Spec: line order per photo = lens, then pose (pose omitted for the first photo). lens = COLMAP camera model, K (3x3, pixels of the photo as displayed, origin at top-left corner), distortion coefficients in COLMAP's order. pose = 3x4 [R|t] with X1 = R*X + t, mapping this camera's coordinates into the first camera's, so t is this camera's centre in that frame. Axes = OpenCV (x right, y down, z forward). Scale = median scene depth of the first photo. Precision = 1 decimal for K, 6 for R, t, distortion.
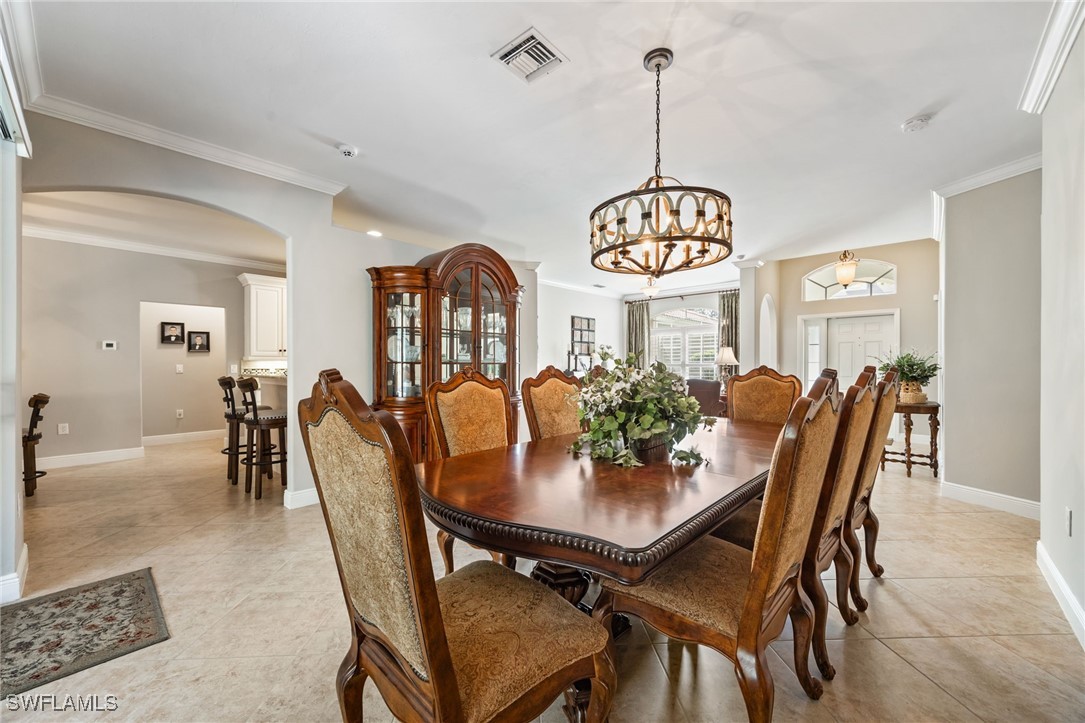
lens RADIAL K [[424.6, 0, 538.2], [0, 424.6, 365.1], [0, 0, 1]] dist [0.003070, -0.000756]
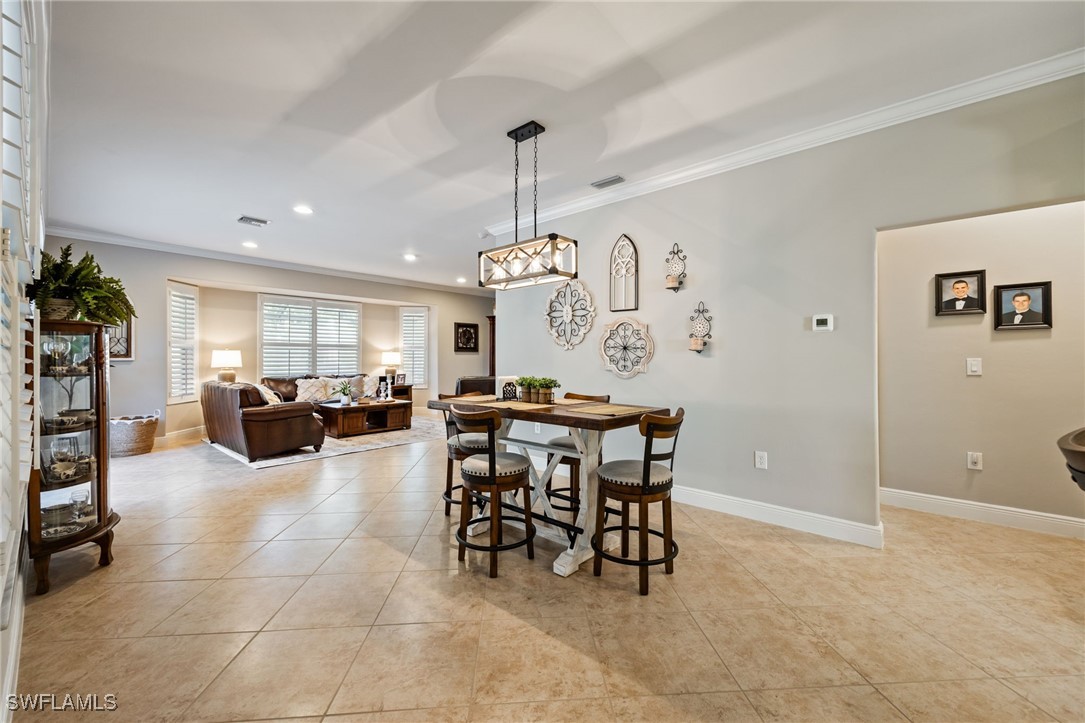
lens RADIAL K [[424.6, 0, 543.8], [0, 424.6, 357.0], [0, 0, 1]] dist [0.003070, -0.000756]
pose [[0.032976, 0.000725, -0.999456, -0.379928], [-0.000711, 1.000000, 0.000702, -0.002021], [0.999456, 0.000687, 0.032977, 0.500025]]
